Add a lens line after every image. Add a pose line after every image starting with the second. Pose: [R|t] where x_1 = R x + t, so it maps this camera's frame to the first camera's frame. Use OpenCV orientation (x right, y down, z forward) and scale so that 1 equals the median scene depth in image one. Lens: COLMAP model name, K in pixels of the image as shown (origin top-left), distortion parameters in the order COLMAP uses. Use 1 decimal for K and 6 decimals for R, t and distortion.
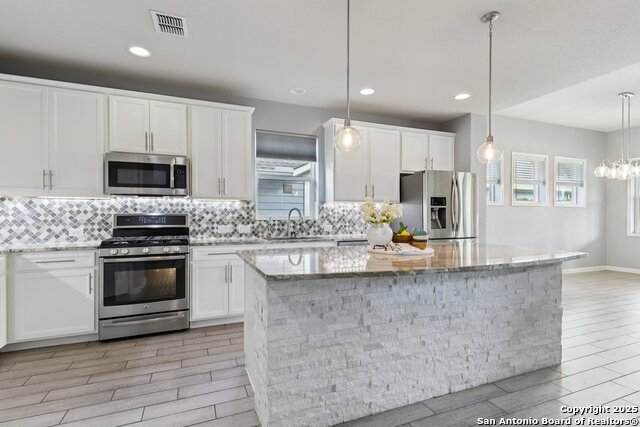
lens RADIAL K [[317.5, 0, 323.0], [0, 317.5, 217.0], [0, 0, 1]] dist [0.025104, -0.001564]
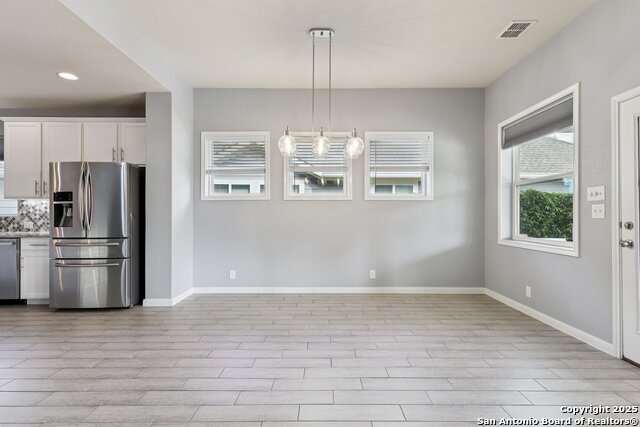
lens RADIAL K [[311.1, 0, 324.6], [0, 311.1, 212.7], [0, 0, 1]] dist [0.016432, -0.002383]
pose [[0.922928, -0.001910, -0.384969, 1.602970], [-0.000697, 0.999978, -0.006630, 0.001837], [0.384973, 0.006387, 0.922906, 0.543605]]
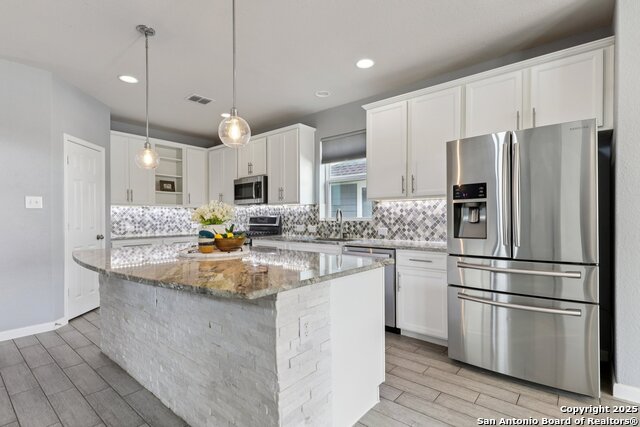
lens RADIAL K [[311.1, 0, 322.8], [0, 311.1, 217.0], [0, 0, 1]] dist [0.016432, -0.002383]
pose [[0.466694, -0.002916, -0.884414, 0.858322], [0.002465, 0.999995, -0.001996, -0.002409], [0.884415, -0.001248, 0.466699, 0.580372]]
